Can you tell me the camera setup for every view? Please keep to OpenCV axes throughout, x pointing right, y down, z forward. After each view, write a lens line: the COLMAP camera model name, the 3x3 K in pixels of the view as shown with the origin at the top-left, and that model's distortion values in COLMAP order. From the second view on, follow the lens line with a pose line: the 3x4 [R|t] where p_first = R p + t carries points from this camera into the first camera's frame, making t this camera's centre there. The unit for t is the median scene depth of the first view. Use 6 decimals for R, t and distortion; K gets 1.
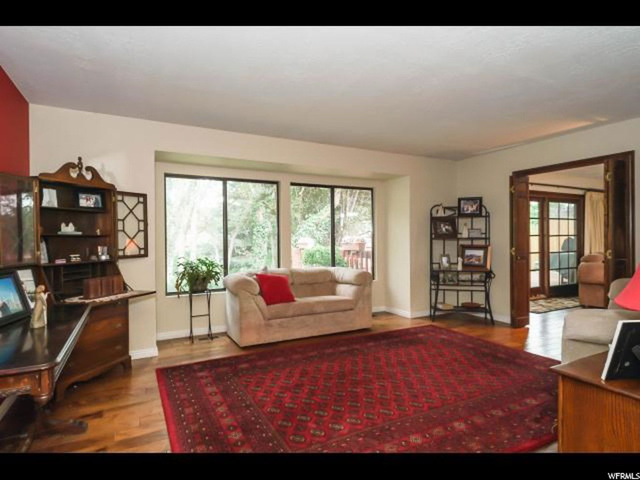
lens RADIAL K [[352.7, 0, 321.5], [0, 352.7, 237.1], [0, 0, 1]] dist [0.045367, -0.000003]
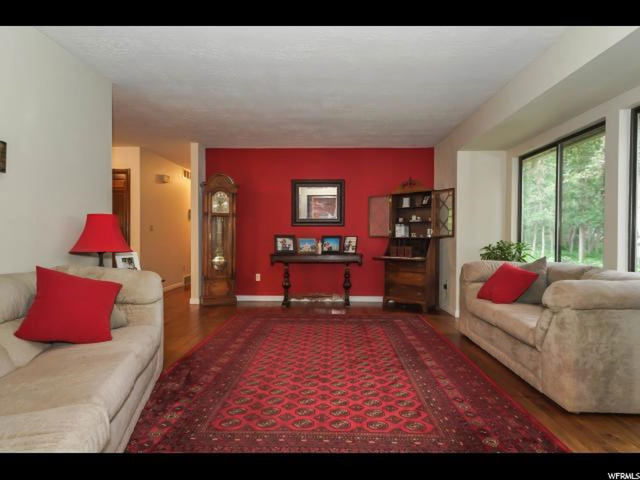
lens RADIAL K [[357.5, 0, 317.4], [0, 357.5, 239.3], [0, 0, 1]] dist [-0.000290, -0.001055]
pose [[-0.480435, 0.018359, -0.876838, 0.739544], [0.001049, 0.999792, 0.020359, 0.031229], [0.877030, 0.008862, -0.480355, 1.014504]]
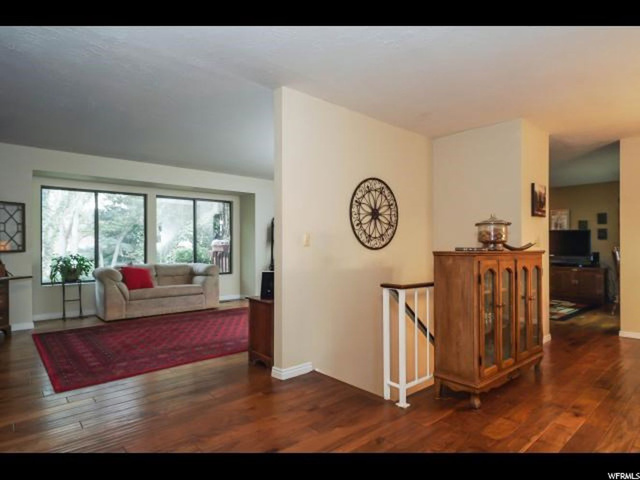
lens RADIAL K [[357.5, 0, 317.4], [0, 357.5, 239.3], [0, 0, 1]] dist [-0.000290, -0.001055]
pose [[0.970759, 0.009150, 0.239883, 0.199334], [-0.006232, 0.999897, -0.012918, 0.017268], [-0.239977, 0.011045, 0.970716, -0.443285]]
